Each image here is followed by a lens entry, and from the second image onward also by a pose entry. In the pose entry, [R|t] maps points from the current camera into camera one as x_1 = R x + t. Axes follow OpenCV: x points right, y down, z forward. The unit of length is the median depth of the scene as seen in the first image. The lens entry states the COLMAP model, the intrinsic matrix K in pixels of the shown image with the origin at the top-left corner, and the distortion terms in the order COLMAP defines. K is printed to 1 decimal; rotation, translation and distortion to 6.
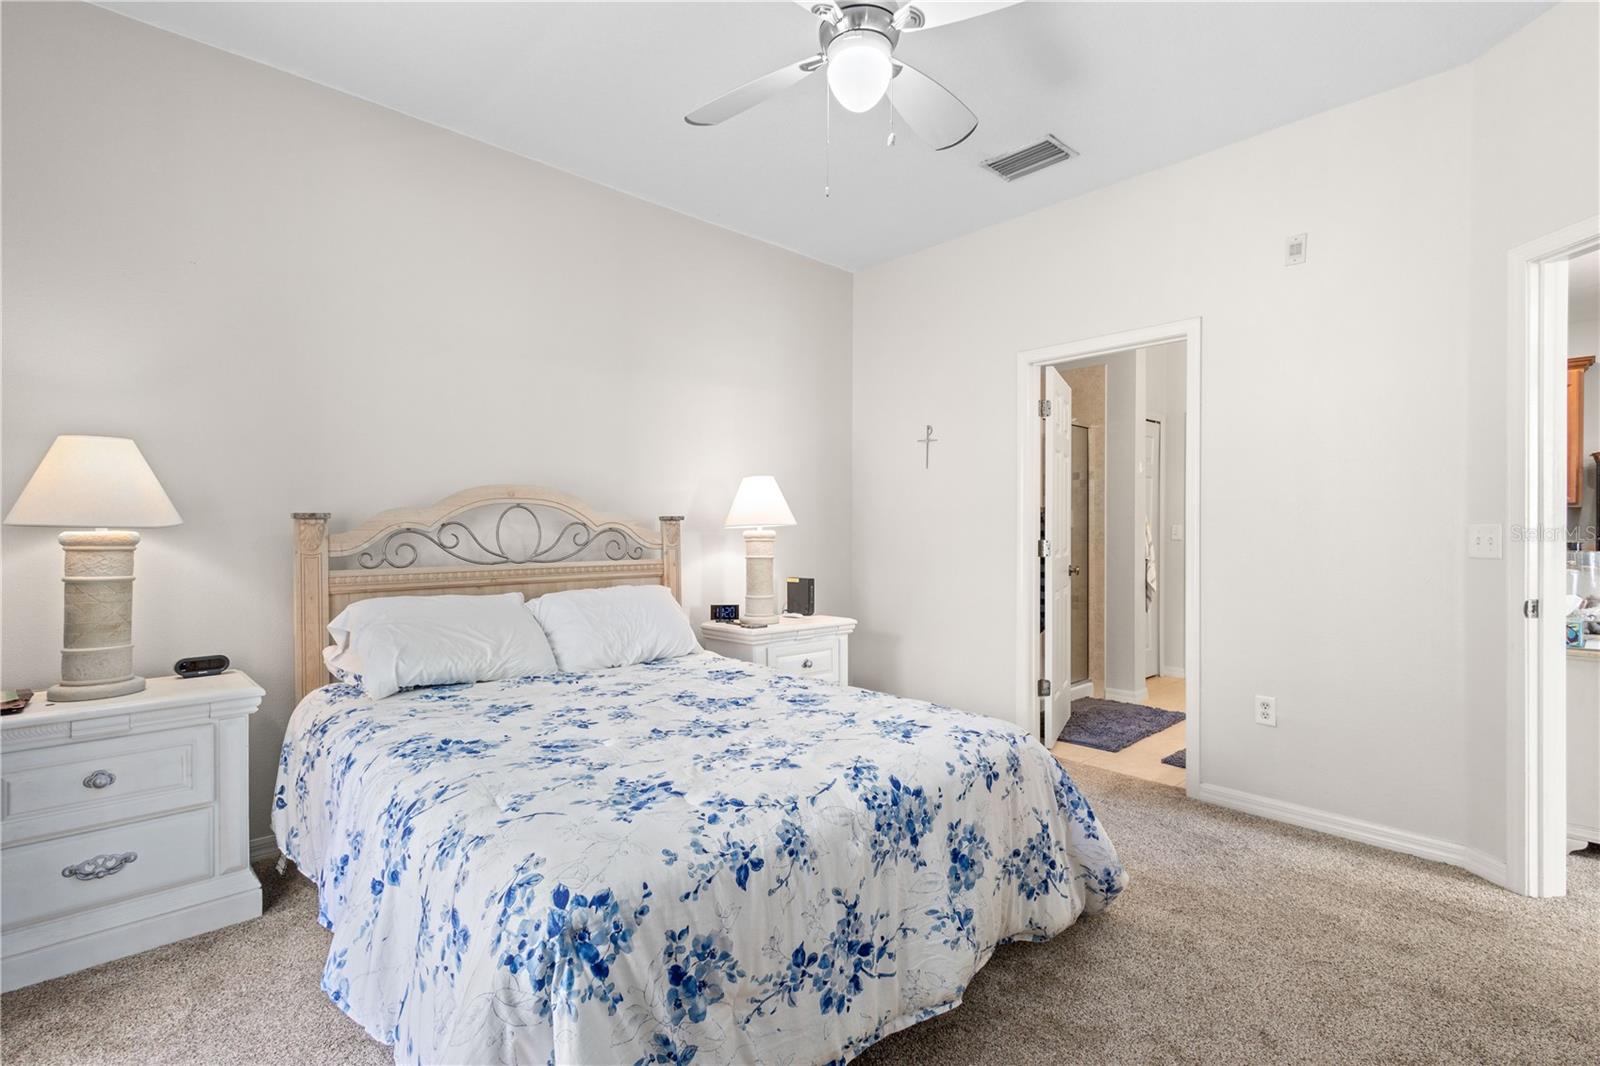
lens RADIAL K [[749.2, 0, 814.6], [0, 749.2, 520.6], [0, 0, 1]] dist [0.021572, 0.000948]
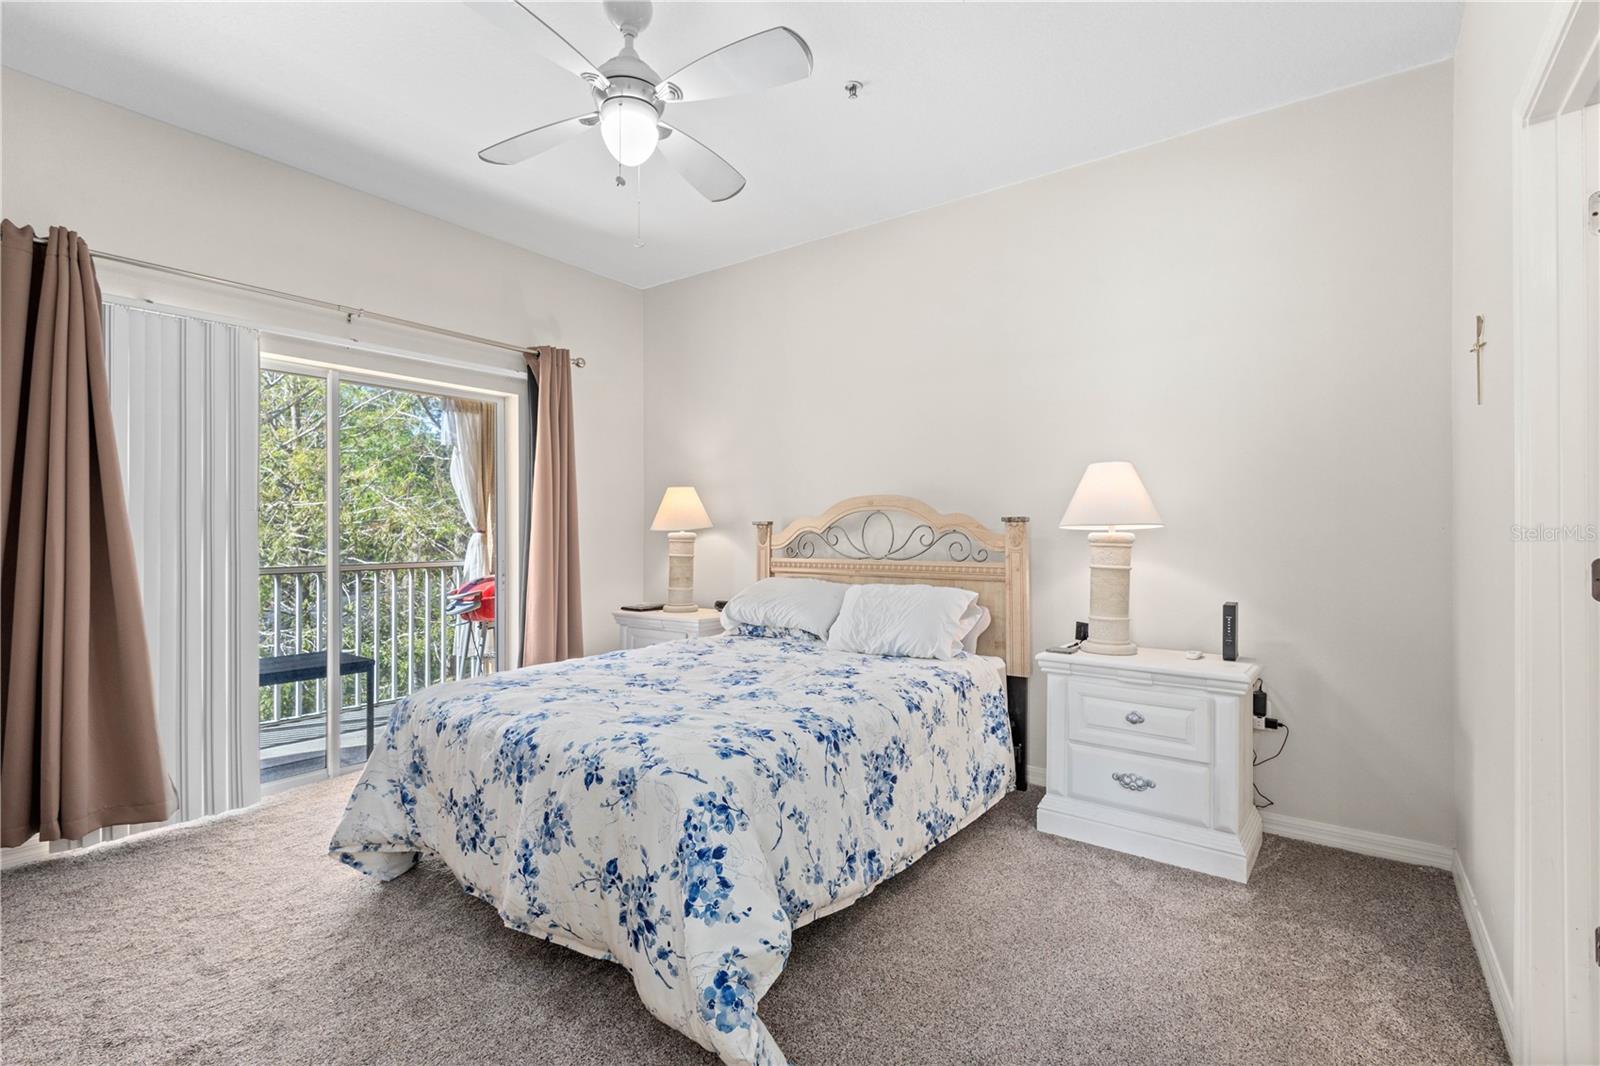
lens RADIAL K [[749.2, 0, 809.0], [0, 749.2, 536.2], [0, 0, 1]] dist [0.021572, 0.000948]
pose [[0.162335, 0.007562, -0.986707, 1.162621], [0.014073, 0.999851, 0.009978, 0.008311], [0.986635, -0.015505, 0.162204, 1.019891]]
